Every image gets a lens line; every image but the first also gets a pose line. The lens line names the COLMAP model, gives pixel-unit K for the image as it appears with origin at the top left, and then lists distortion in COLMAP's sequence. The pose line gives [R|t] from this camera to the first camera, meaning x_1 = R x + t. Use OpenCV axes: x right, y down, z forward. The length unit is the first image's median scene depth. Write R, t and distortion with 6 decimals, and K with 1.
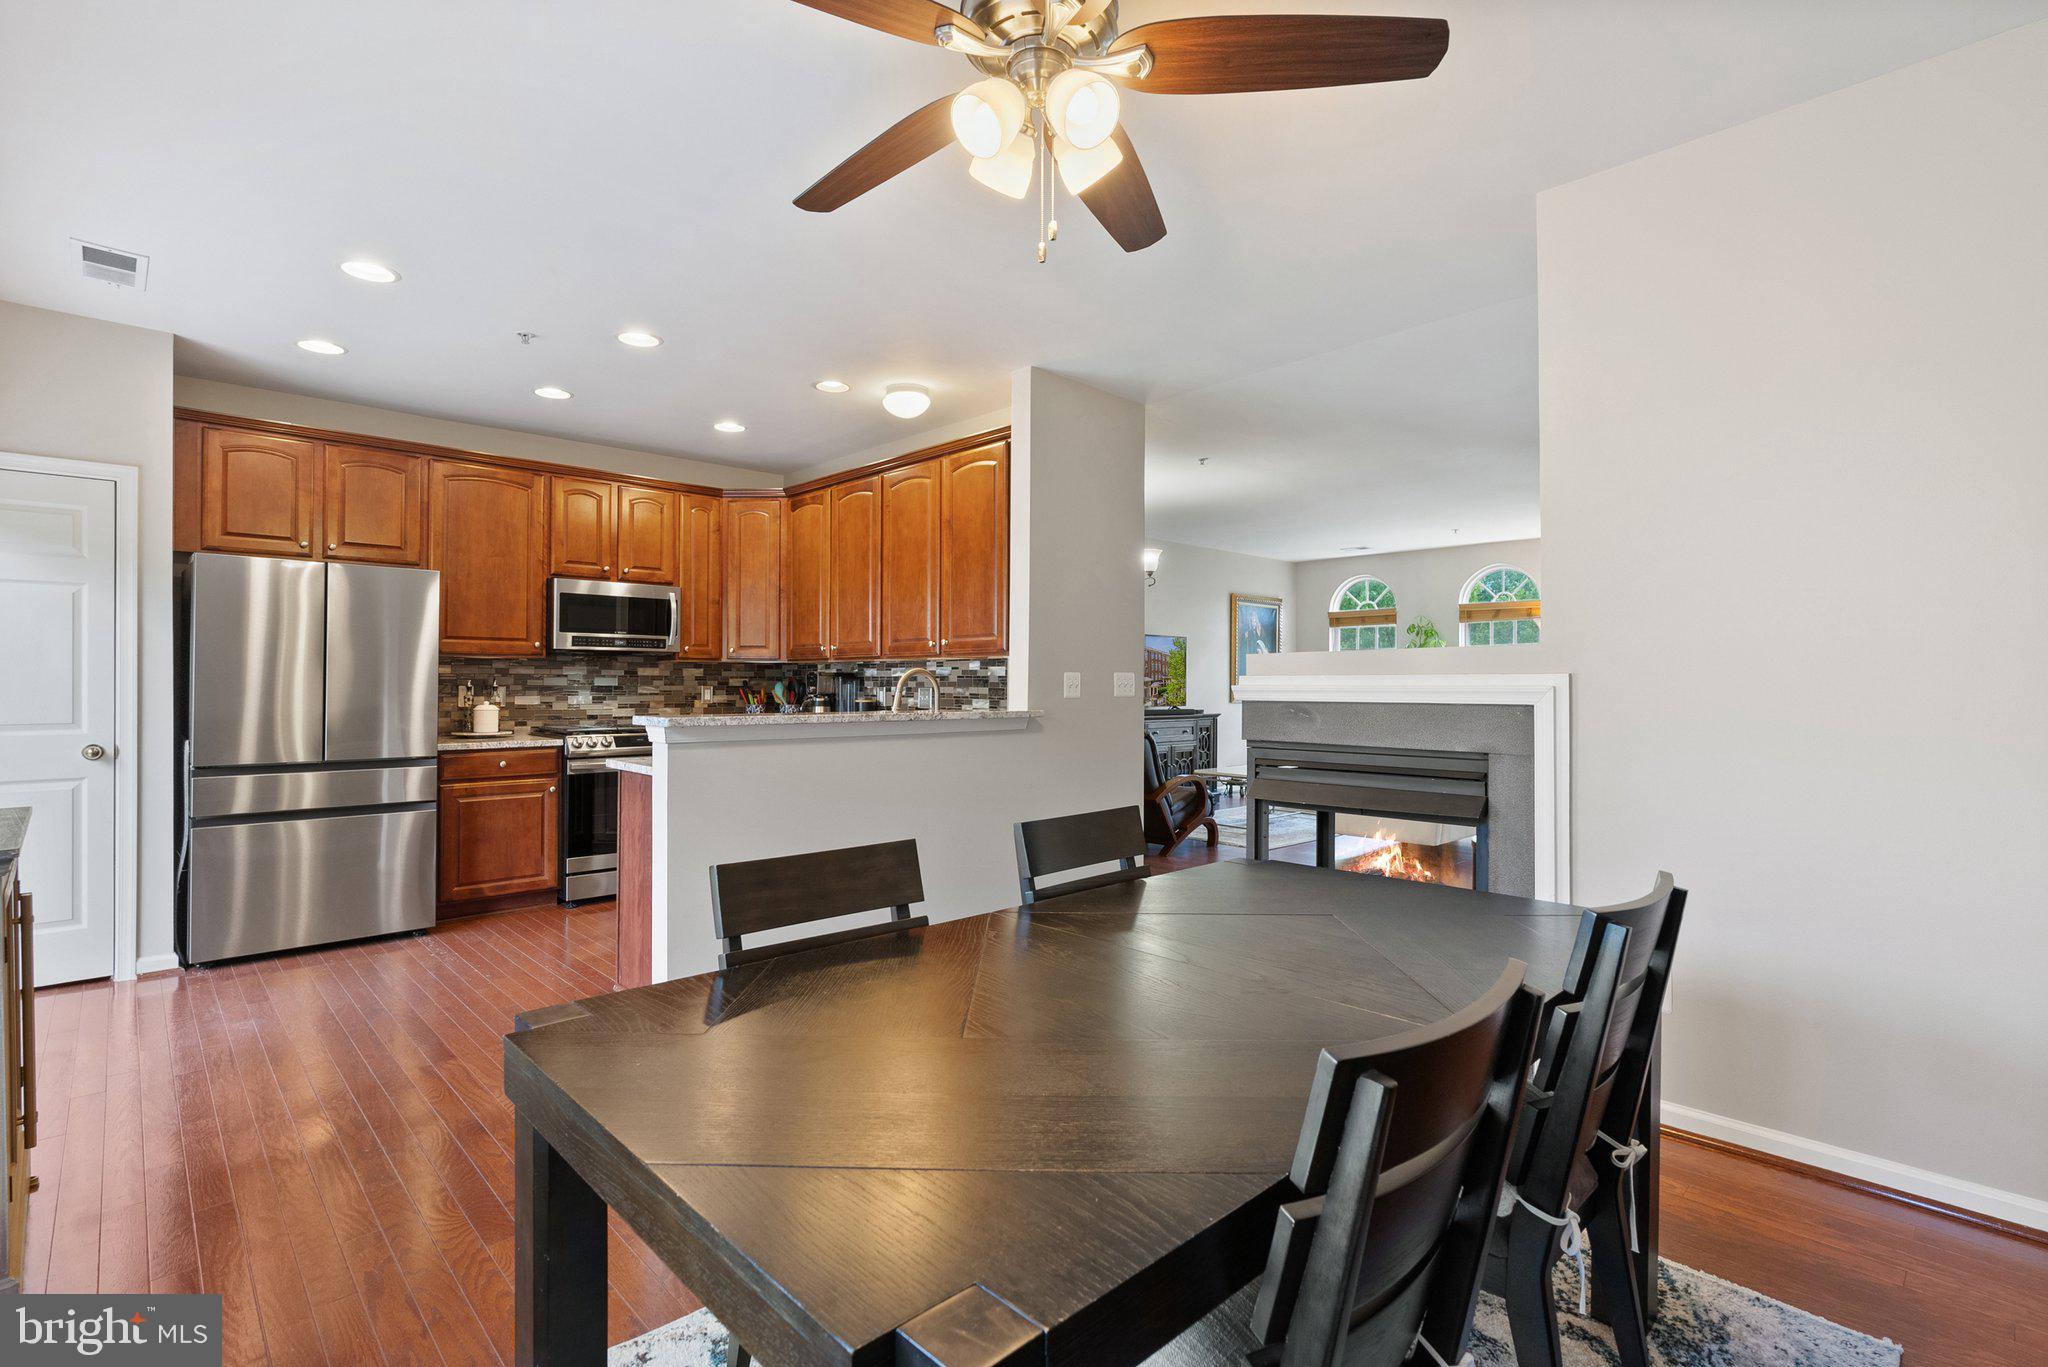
lens RADIAL K [[947.1, 0, 1023.9], [0, 947.1, 682.8], [0, 0, 1]] dist [-0.005809, 0.005464]
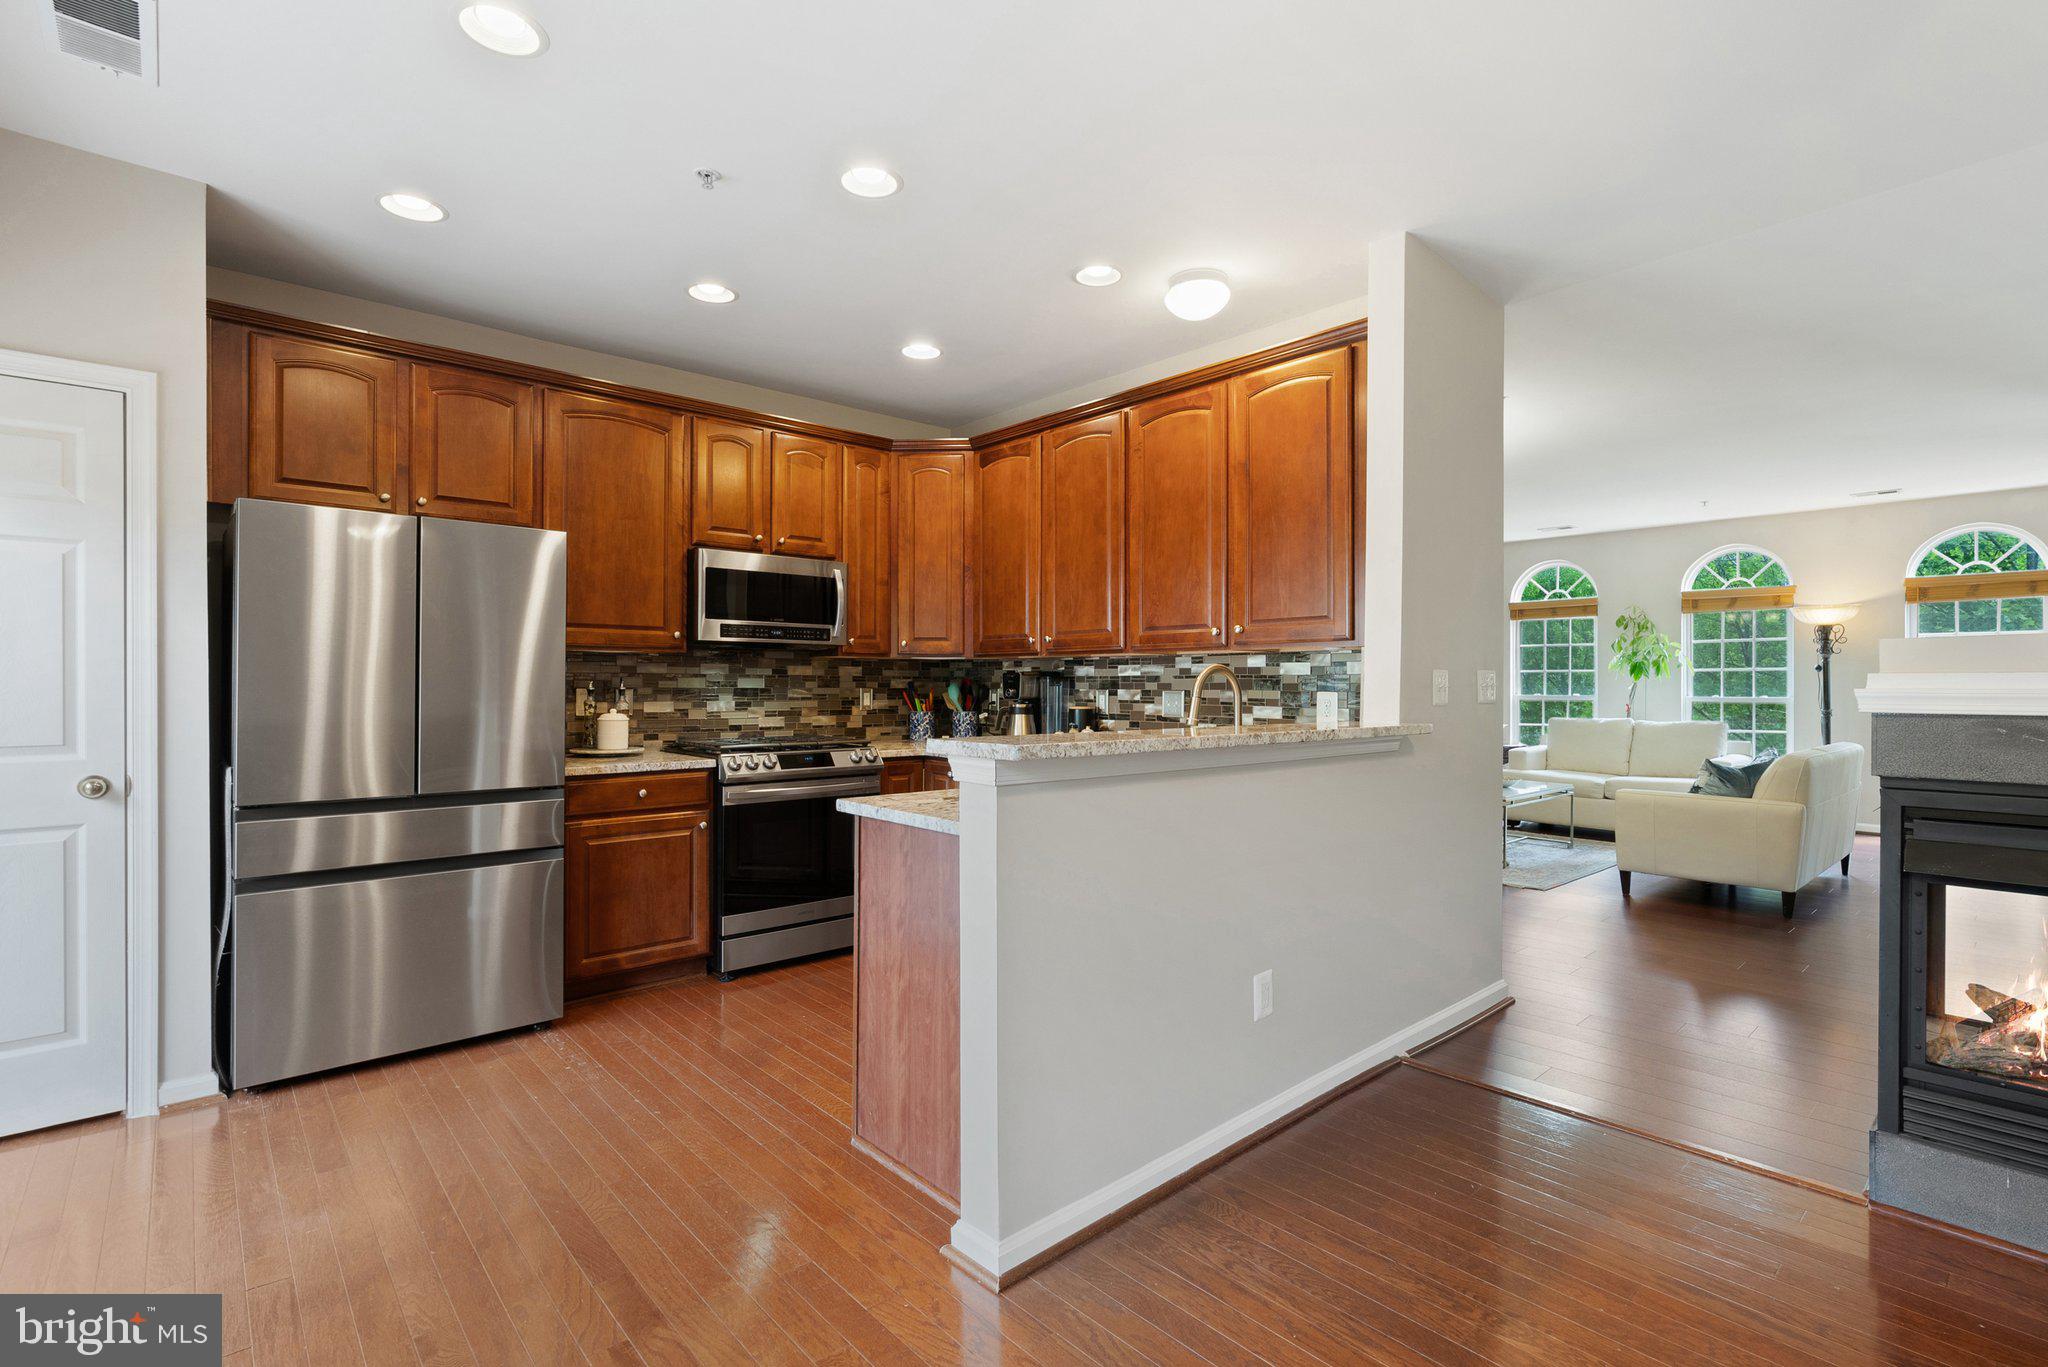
lens RADIAL K [[947.1, 0, 1031.8], [0, 947.1, 688.5], [0, 0, 1]] dist [-0.005809, 0.005464]
pose [[0.999566, -0.000334, -0.029470, -0.205766], [0.000503, 0.999983, 0.005726, -0.001284], [0.029467, -0.005738, 0.999549, 0.242473]]
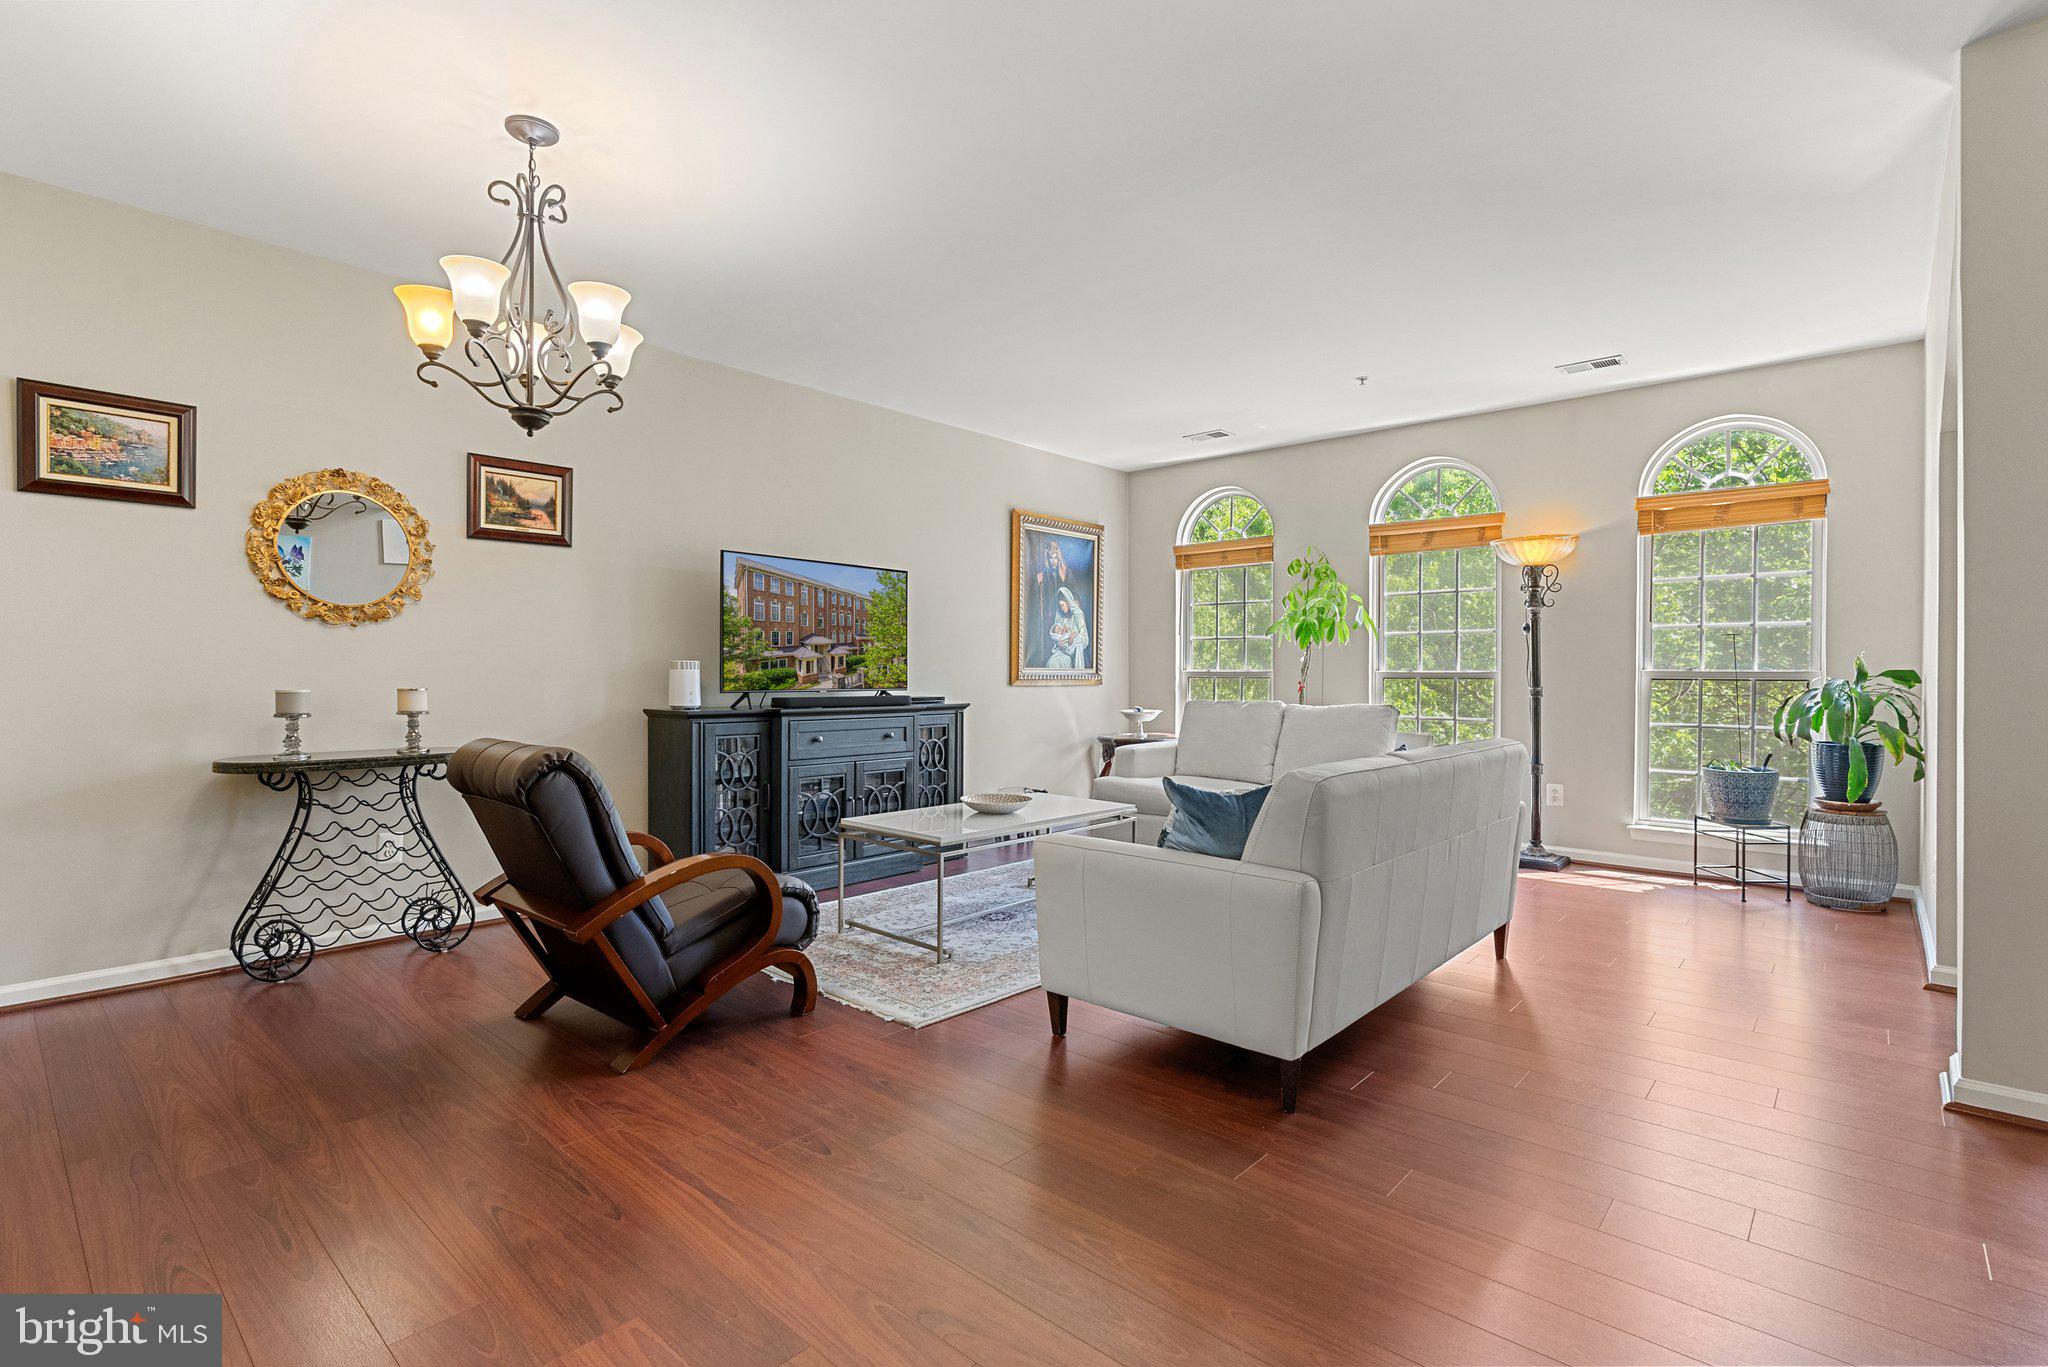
lens RADIAL K [[971.9, 0, 1008.3], [0, 971.9, 681.3], [0, 0, 1]] dist [-0.010392, 0.002043]
pose [[0.998002, 0.000203, 0.063183, 0.363015], [-0.000917, 0.999936, 0.011271, 0.022900], [-0.063177, -0.011307, 0.997938, 0.751529]]
